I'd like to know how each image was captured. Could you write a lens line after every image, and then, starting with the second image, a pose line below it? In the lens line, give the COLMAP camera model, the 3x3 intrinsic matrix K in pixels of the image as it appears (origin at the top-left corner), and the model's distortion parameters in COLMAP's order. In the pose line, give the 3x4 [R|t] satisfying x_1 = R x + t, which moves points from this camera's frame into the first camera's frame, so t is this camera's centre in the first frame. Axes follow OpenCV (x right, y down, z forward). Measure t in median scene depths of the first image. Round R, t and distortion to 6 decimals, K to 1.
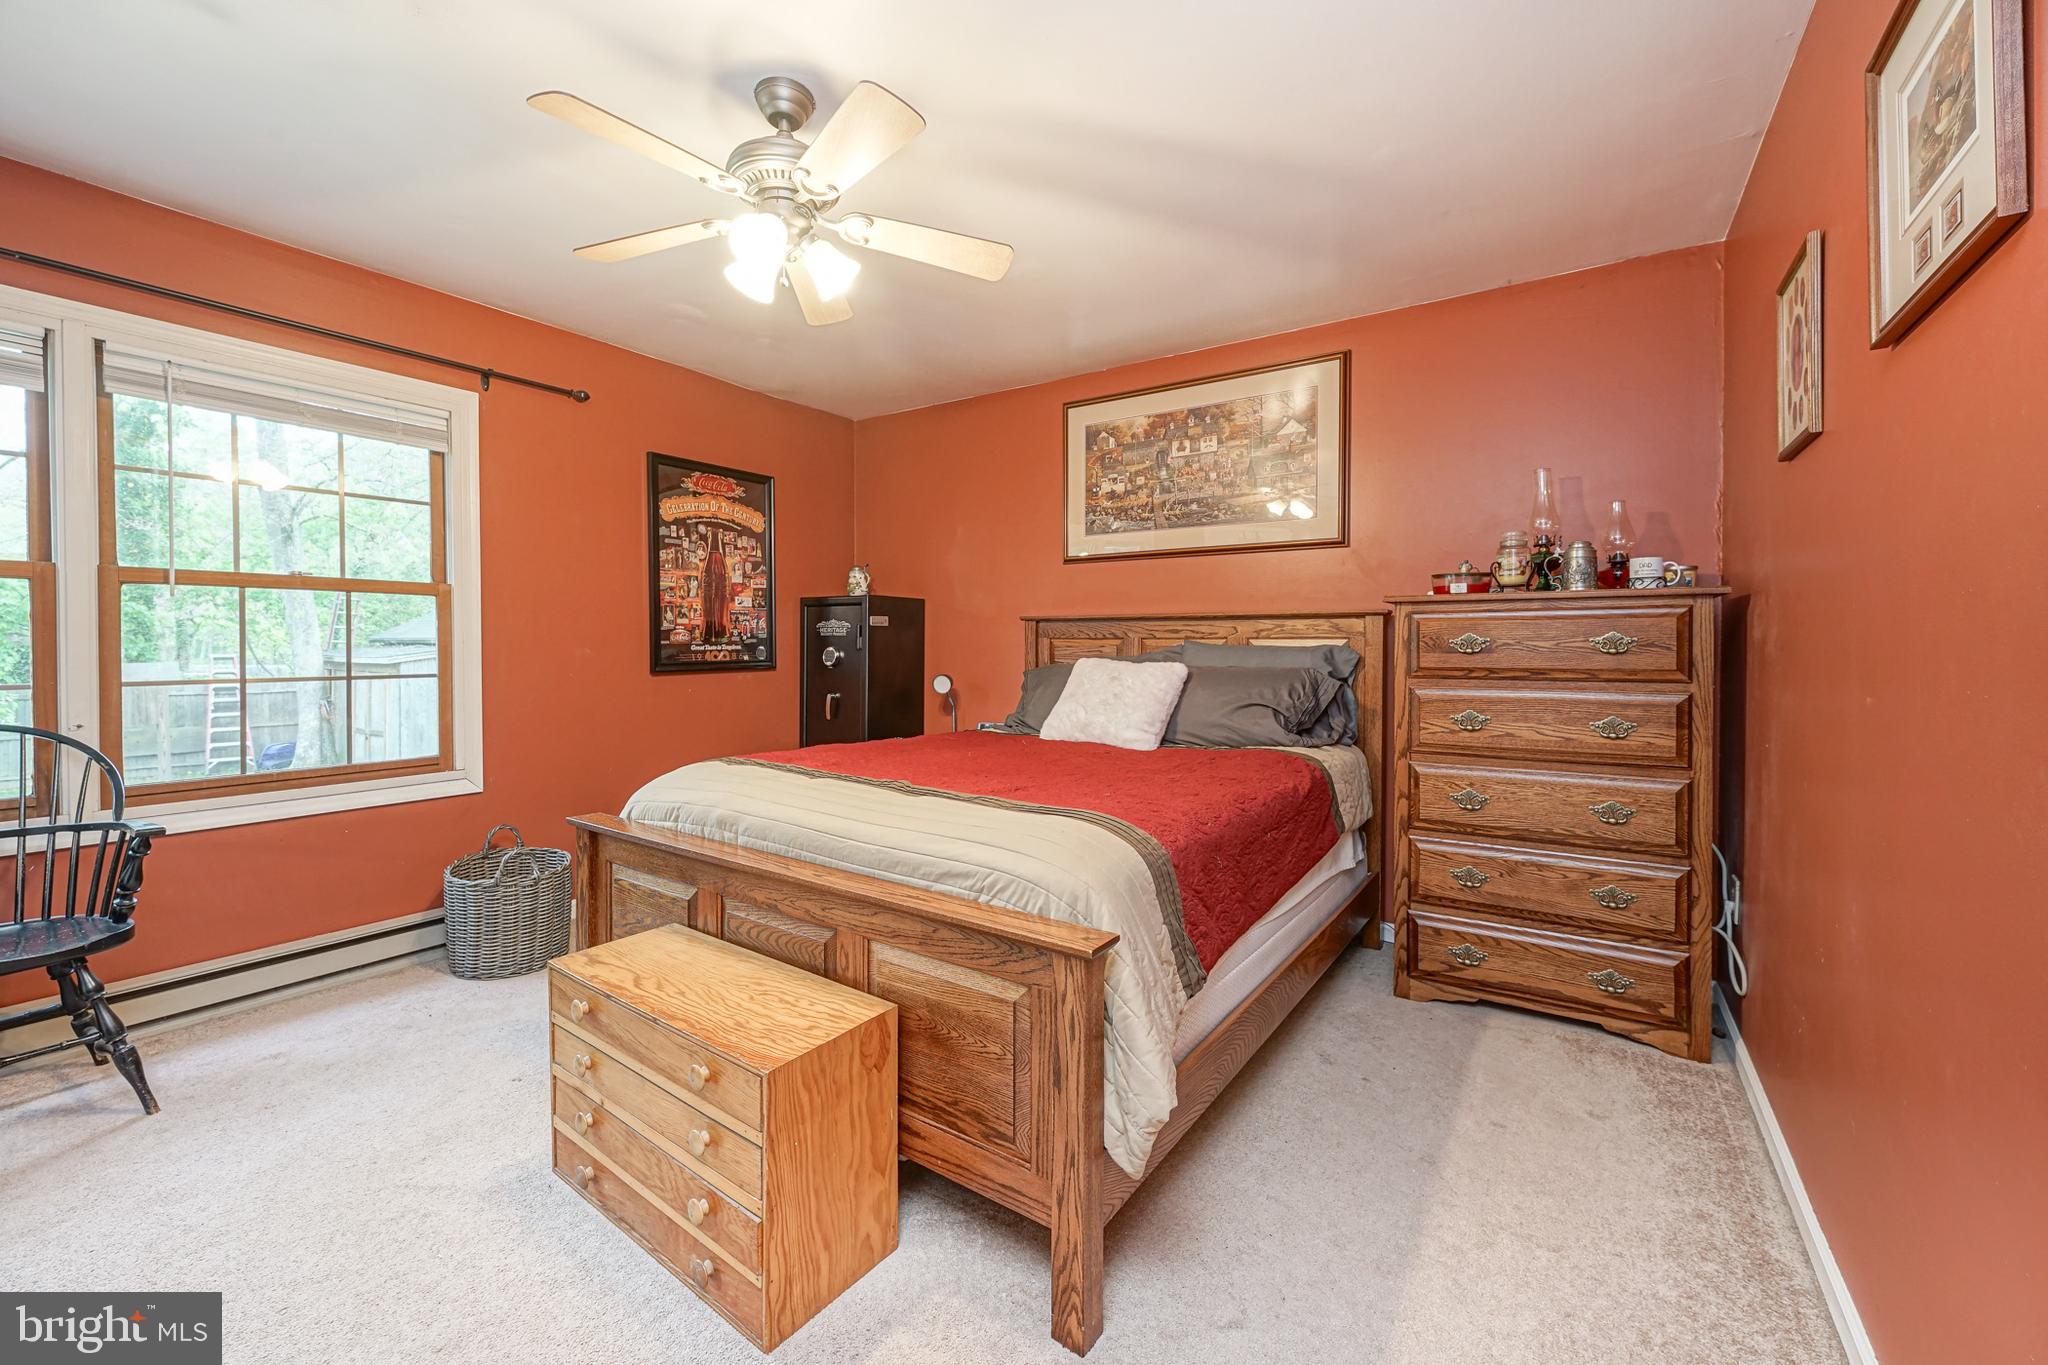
lens RADIAL K [[837.9, 0, 1034.0], [0, 837.9, 649.6], [0, 0, 1]] dist [-0.003845, 0.000597]
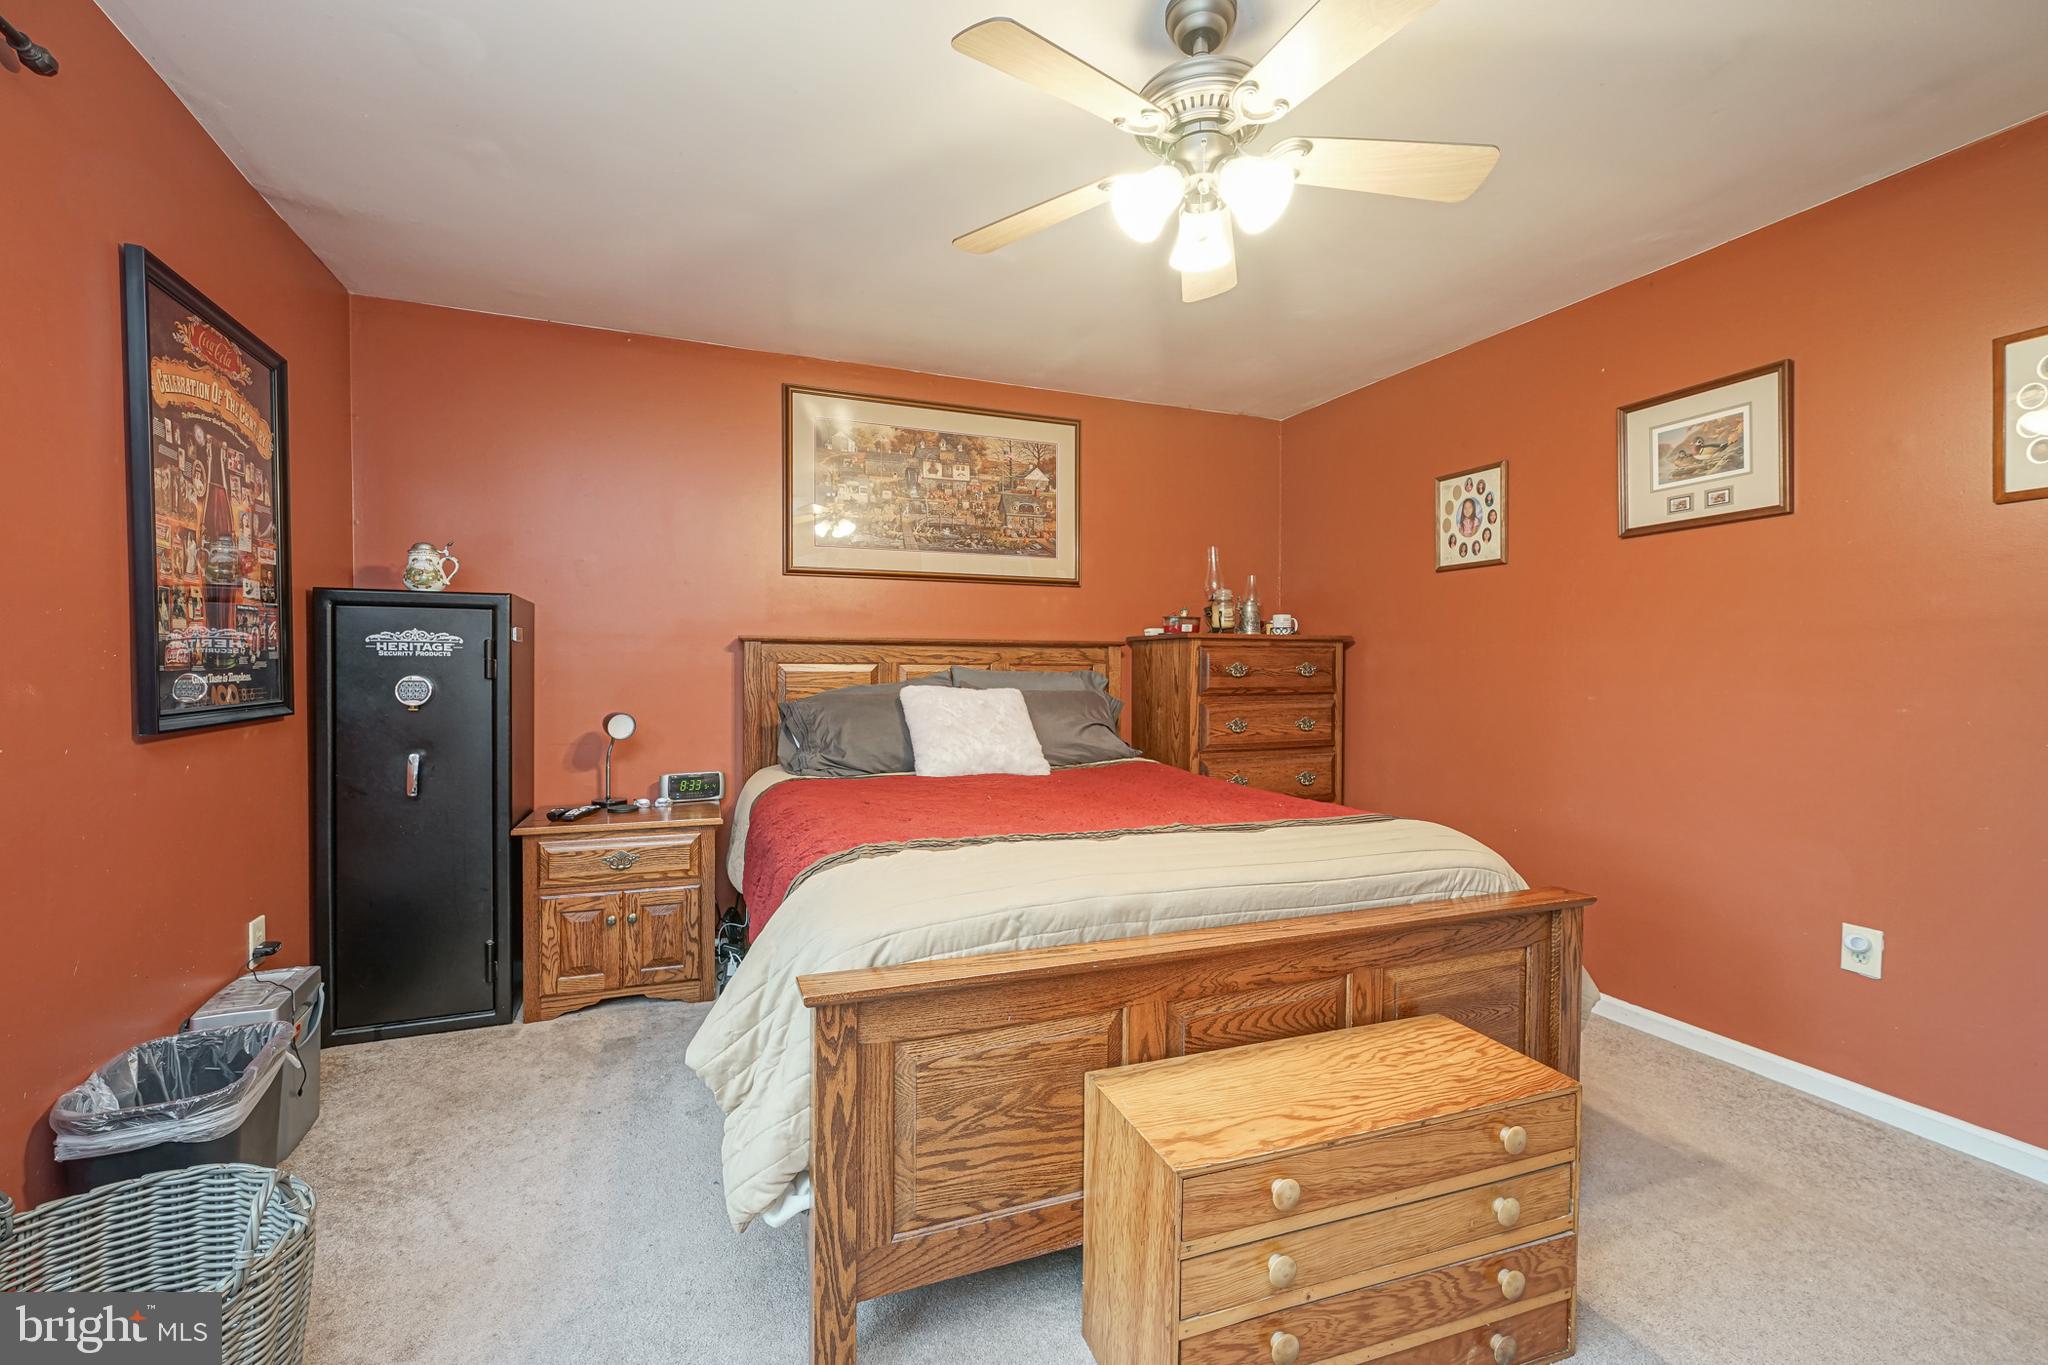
lens RADIAL K [[837.9, 0, 1006.8], [0, 837.9, 681.7], [0, 0, 1]] dist [-0.003845, 0.000597]
pose [[0.565278, -0.014257, 0.824777, -0.593837], [0.003642, 0.999884, 0.014788, -0.006874], [-0.824892, -0.005355, 0.565265, 0.375872]]
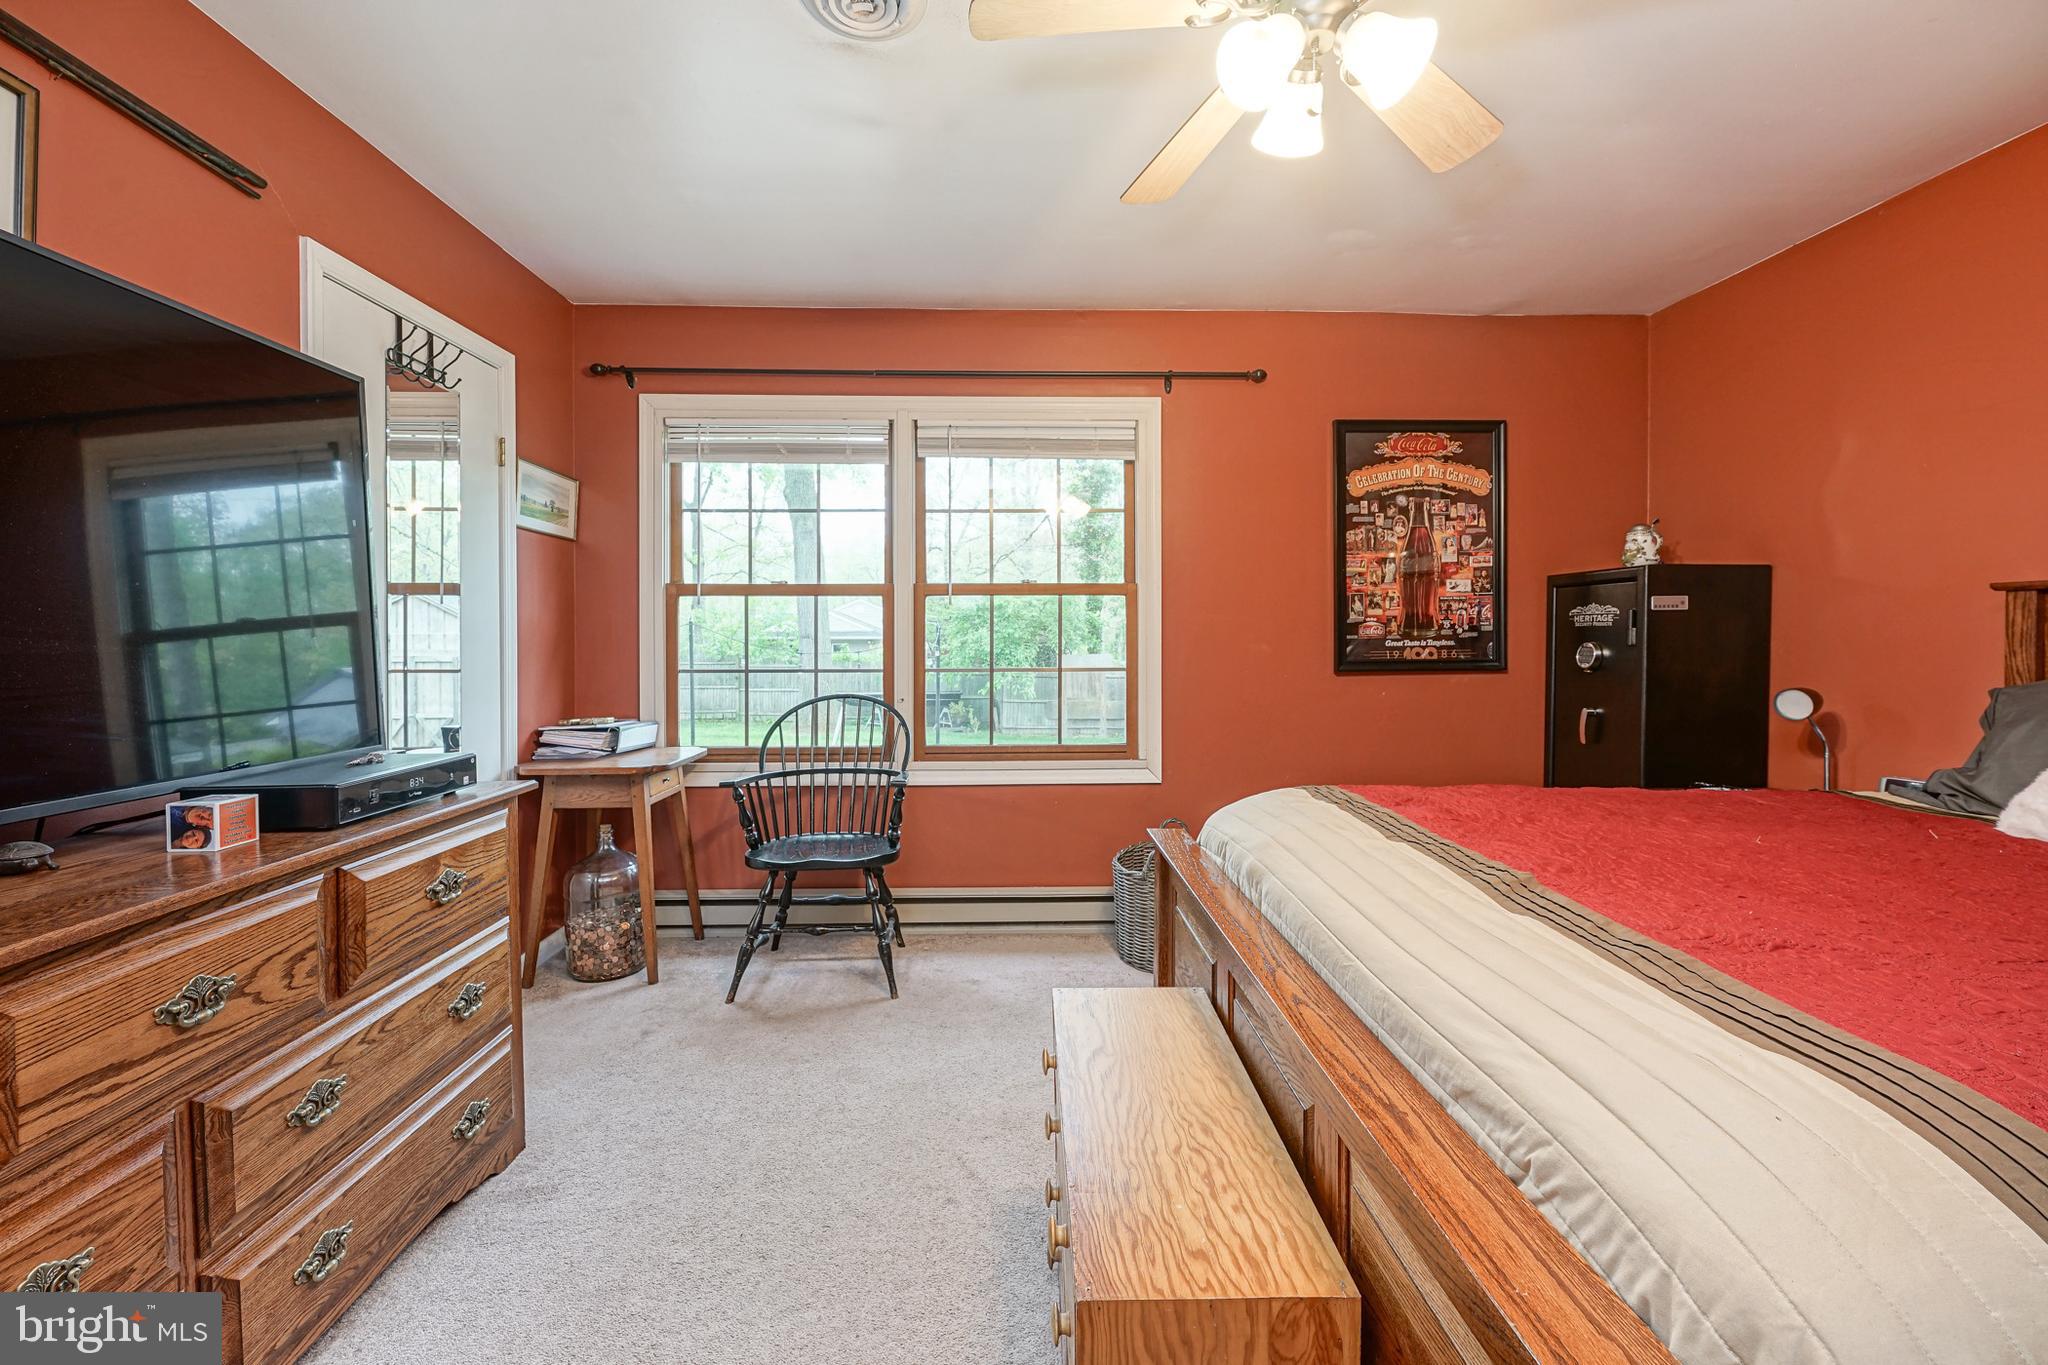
lens RADIAL K [[837.9, 0, 994.2], [0, 837.9, 648.6], [0, 0, 1]] dist [-0.003845, 0.000597]
pose [[0.567801, 0.004512, -0.823153, 0.064882], [-0.002022, 0.999990, 0.004086, 0.000428], [0.823163, -0.000656, 0.567804, 0.218082]]
